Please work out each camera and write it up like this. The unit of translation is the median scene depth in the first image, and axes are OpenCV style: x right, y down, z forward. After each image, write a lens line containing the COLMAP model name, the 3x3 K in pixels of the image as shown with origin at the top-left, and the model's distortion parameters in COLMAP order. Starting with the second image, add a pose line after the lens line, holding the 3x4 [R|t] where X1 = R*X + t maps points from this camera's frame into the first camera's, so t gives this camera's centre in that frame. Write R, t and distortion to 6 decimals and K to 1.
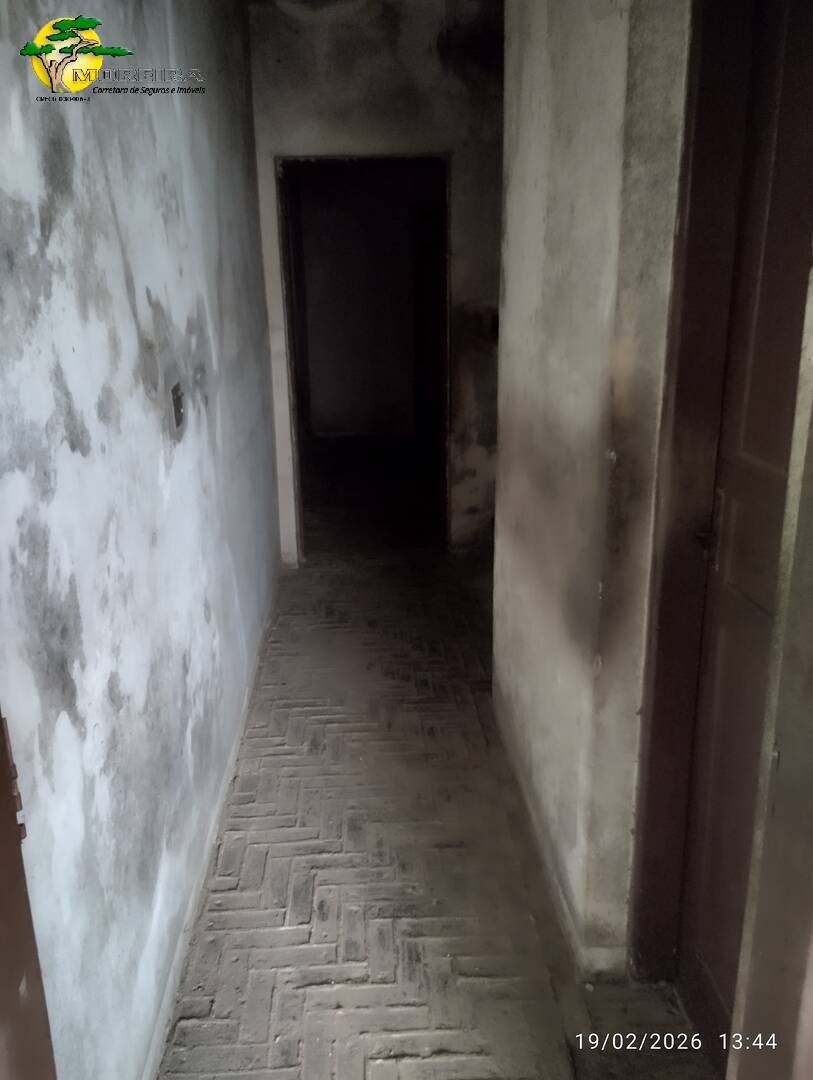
lens RADIAL K [[873.2, 0, 402.1], [0, 873.2, 543.8], [0, 0, 1]] dist [0.066537, -0.102303]
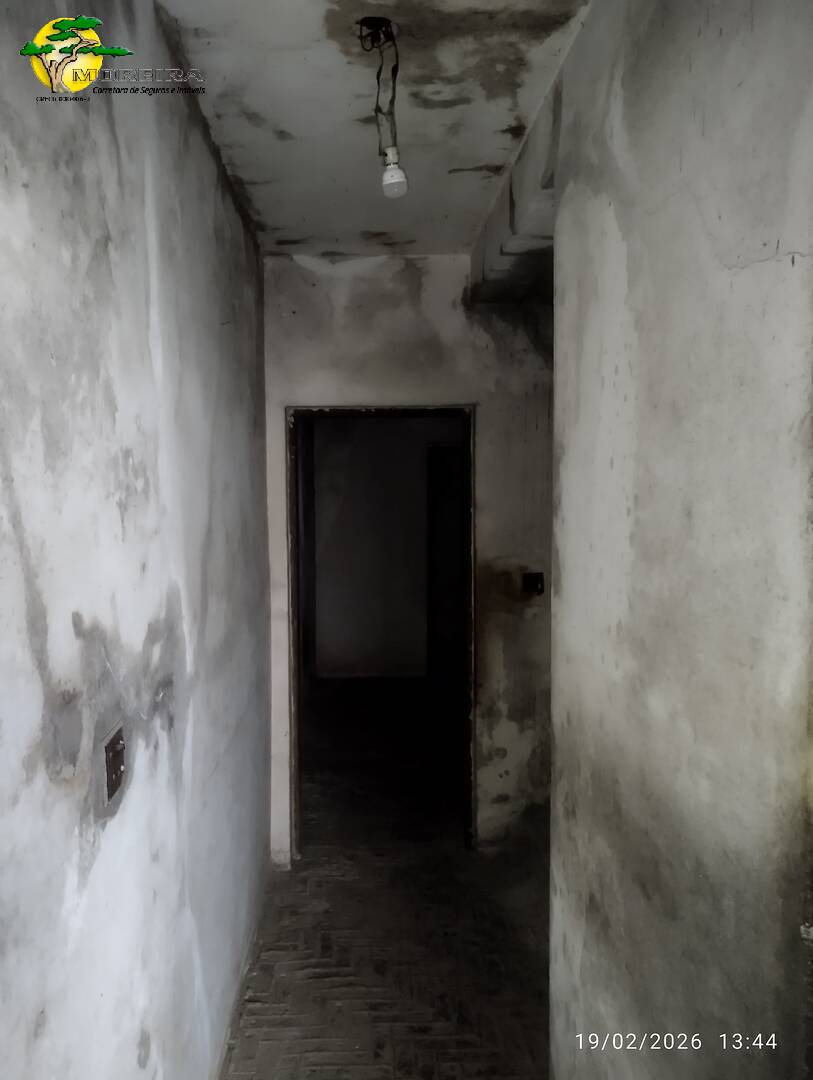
lens RADIAL K [[873.2, 0, 402.1], [0, 873.2, 543.8], [0, 0, 1]] dist [0.066537, -0.102303]
pose [[0.999890, 0.012410, -0.008136, -0.015081], [-0.013994, 0.970971, -0.238789, -0.094879], [0.004937, 0.238877, 0.971037, 0.165976]]
